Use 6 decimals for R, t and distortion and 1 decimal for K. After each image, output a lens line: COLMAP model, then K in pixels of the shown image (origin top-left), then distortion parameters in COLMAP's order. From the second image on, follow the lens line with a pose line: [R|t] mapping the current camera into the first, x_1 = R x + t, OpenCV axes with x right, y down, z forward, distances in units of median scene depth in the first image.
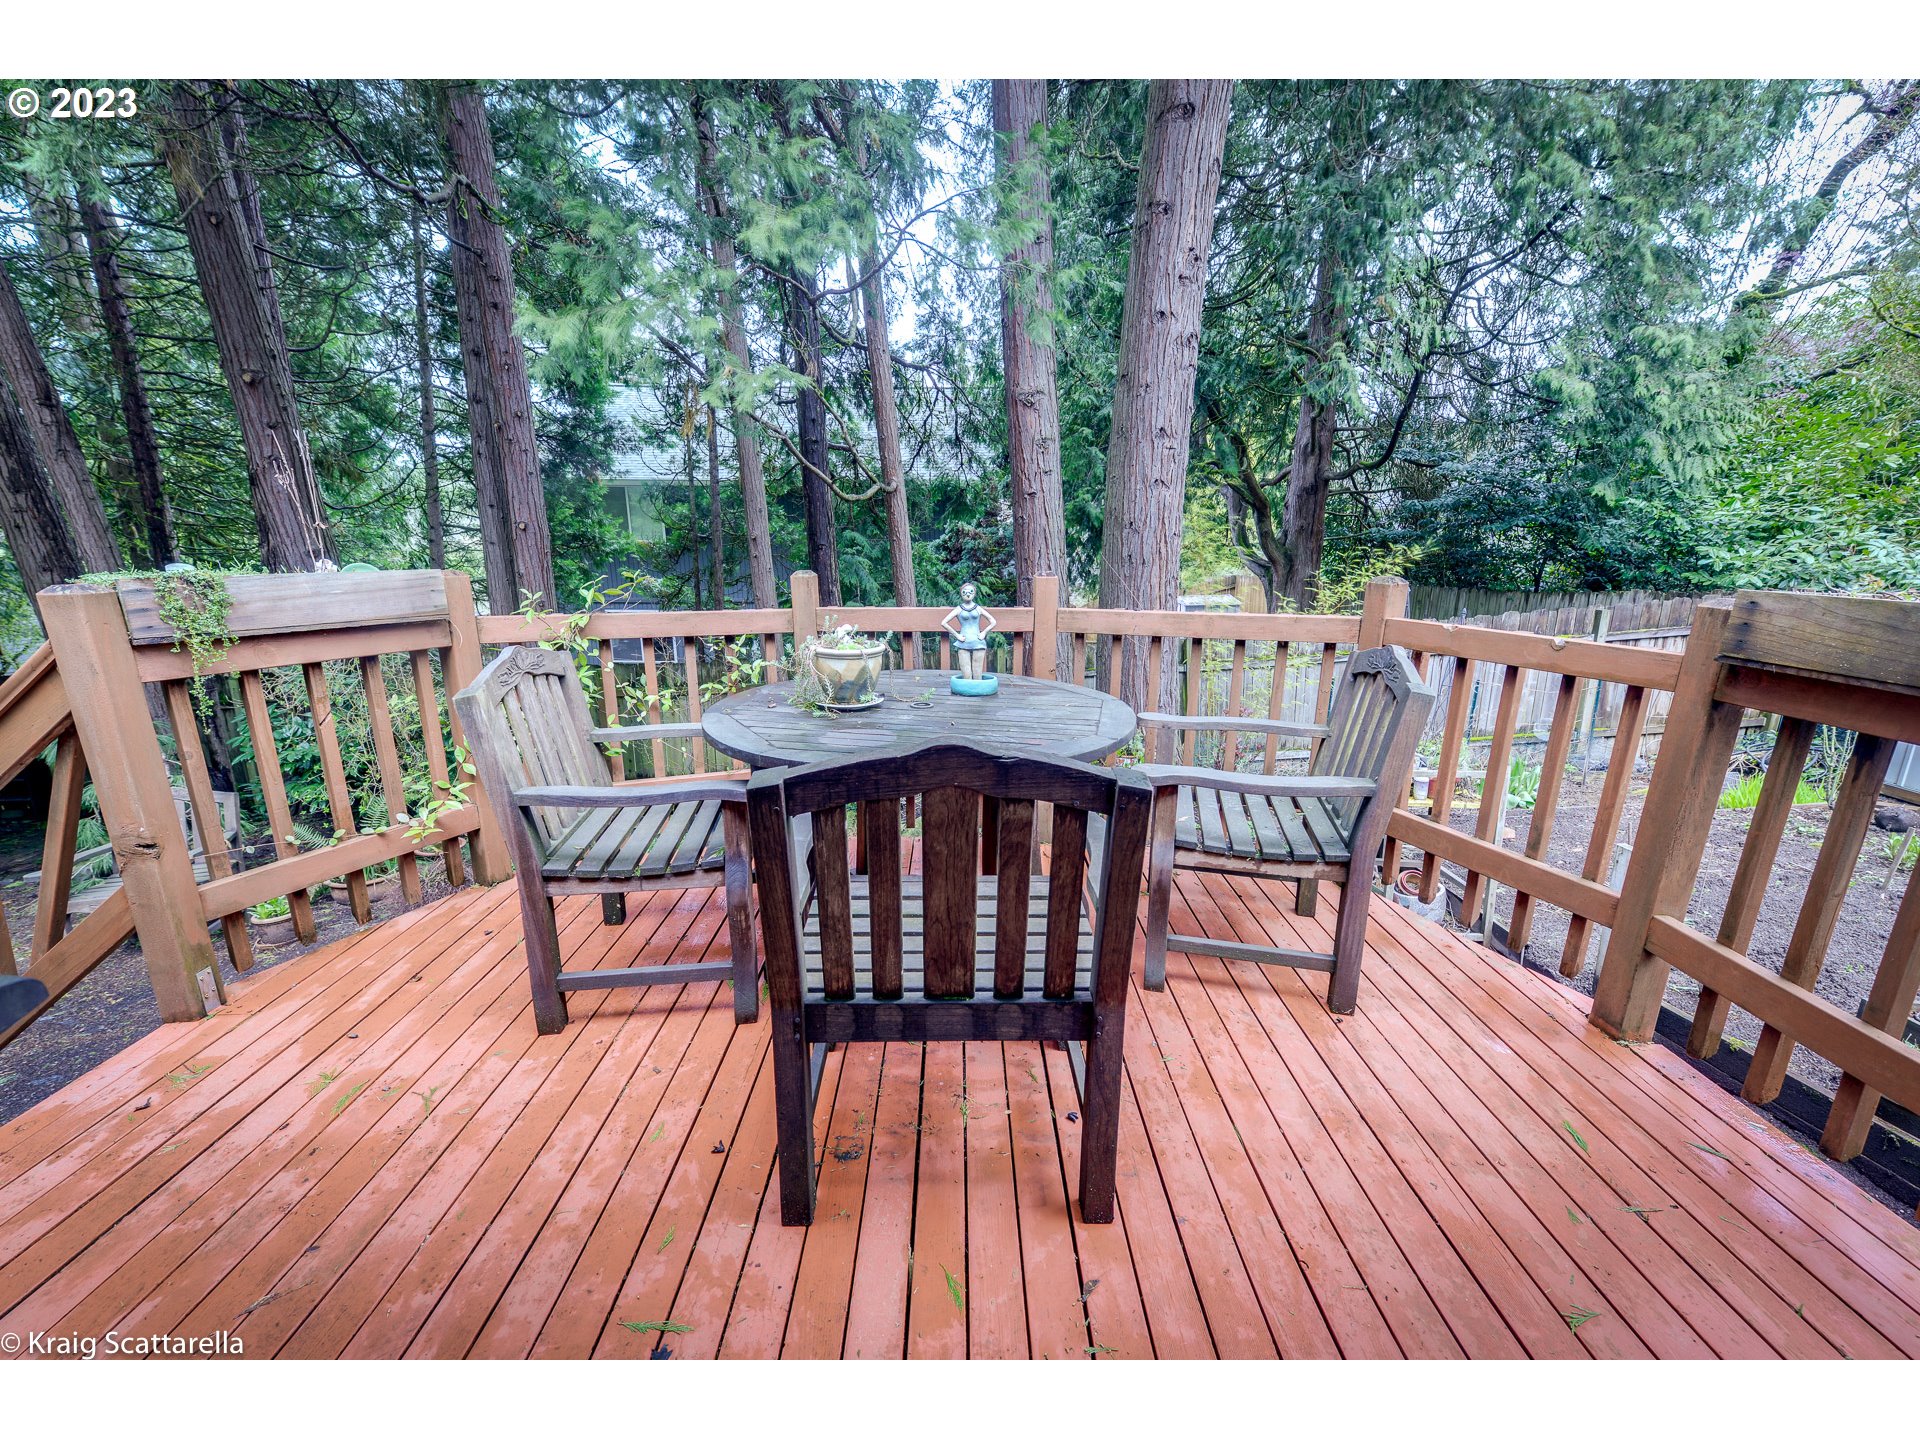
lens RADIAL K [[763.5, 0, 960.0], [0, 763.5, 720.0], [0, 0, 1]] dist [0.037532, 0.000081]
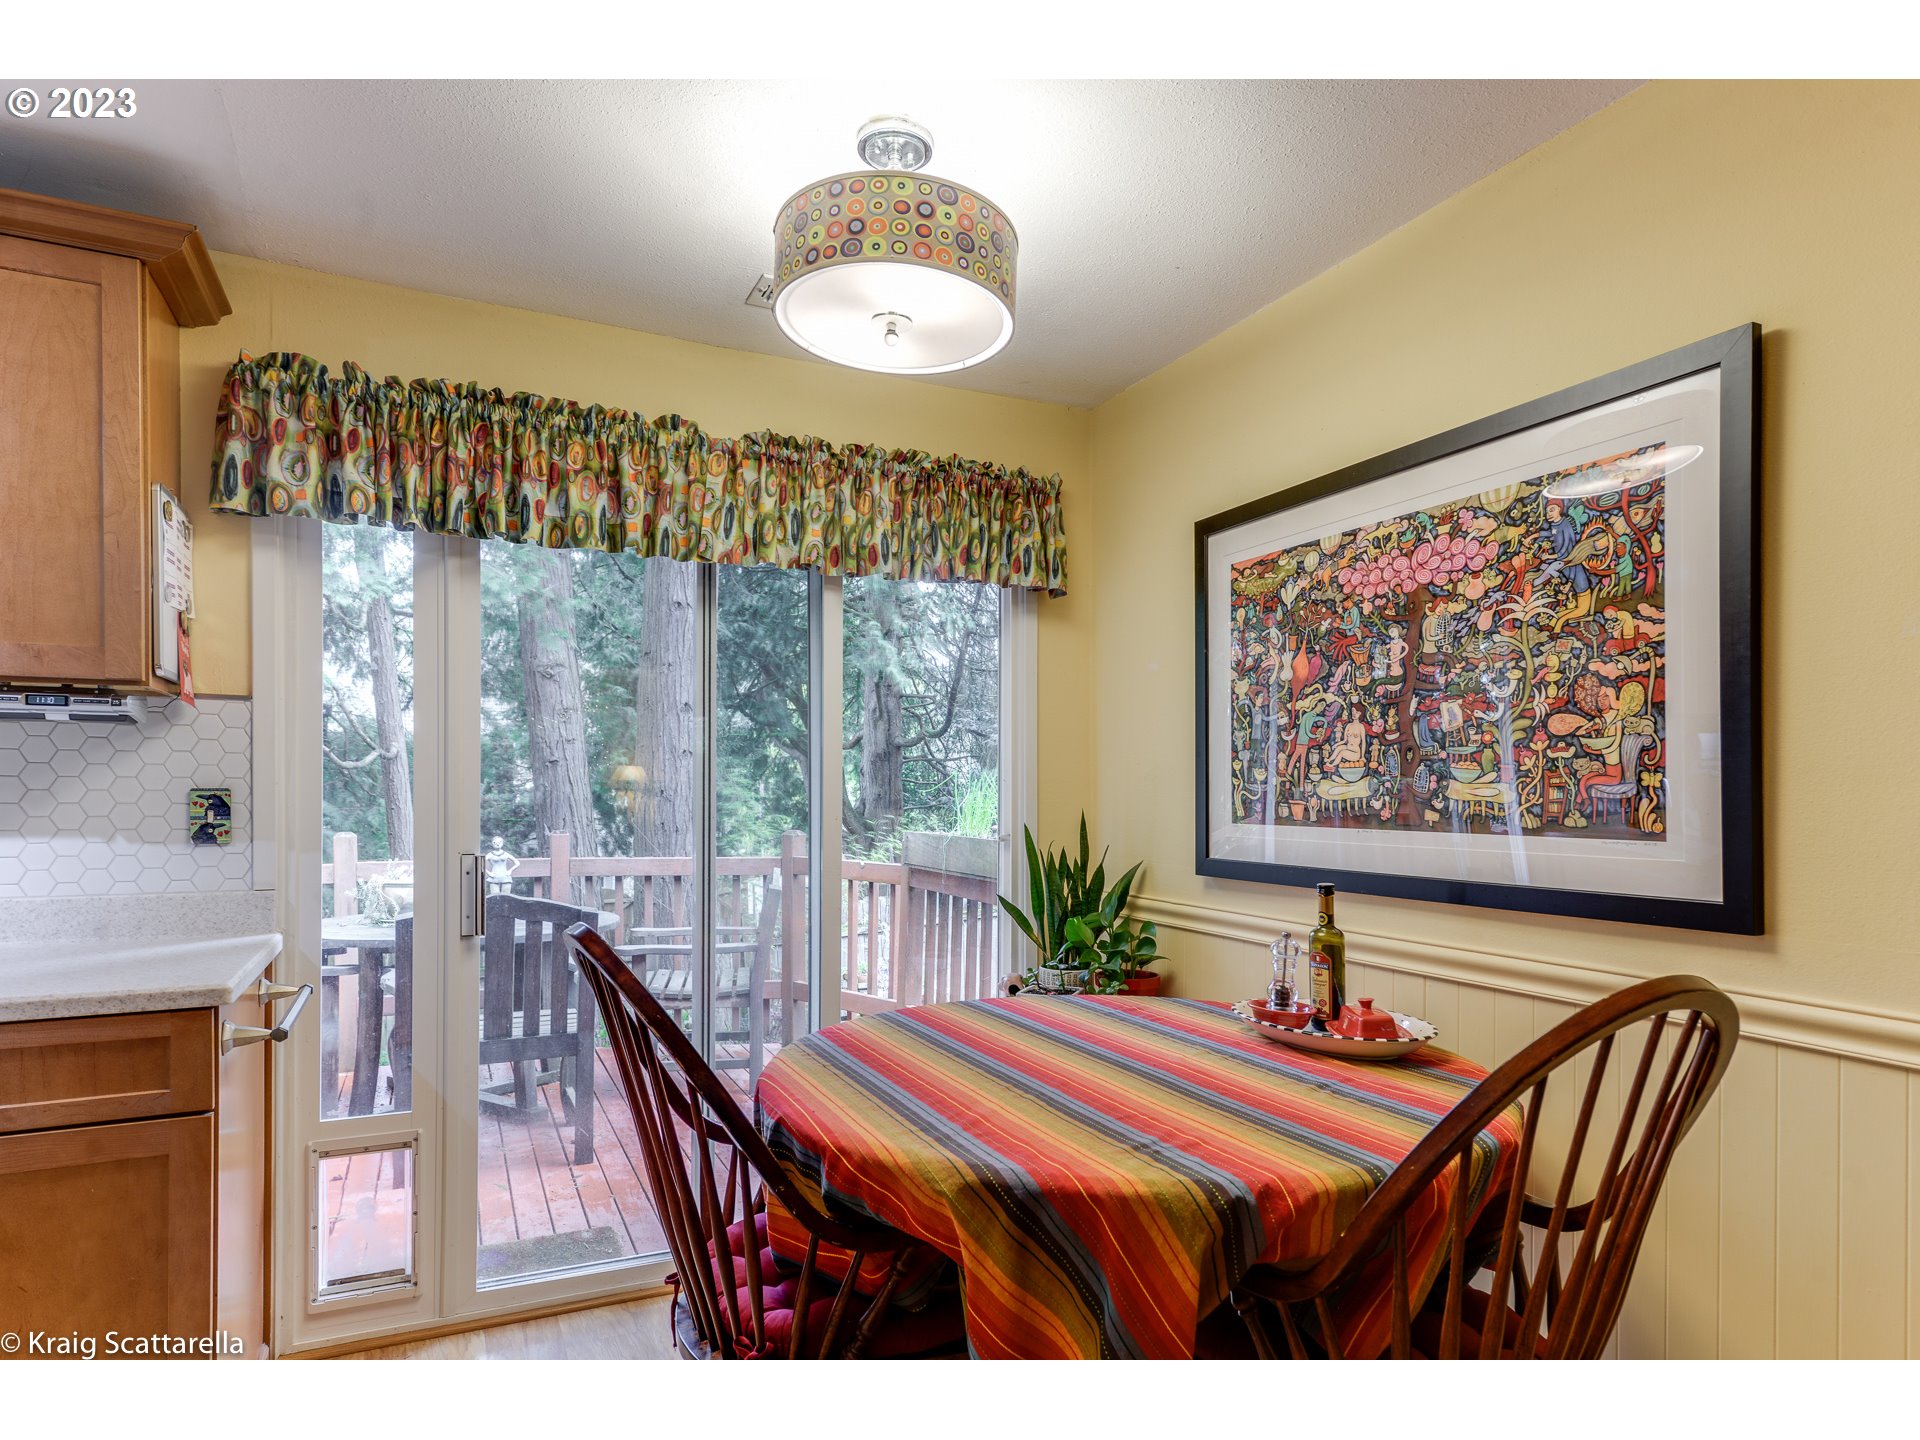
lens RADIAL K [[1106.6, 0, 961.6], [0, 1106.6, 804.7], [0, 0, 1]] dist [0.028502, 0.000161]
pose [[0.907431, -0.000069, 0.420202, -0.026218], [0.098023, 0.972445, -0.211524, 0.097740], [-0.408609, 0.233133, 0.882433, -0.406504]]
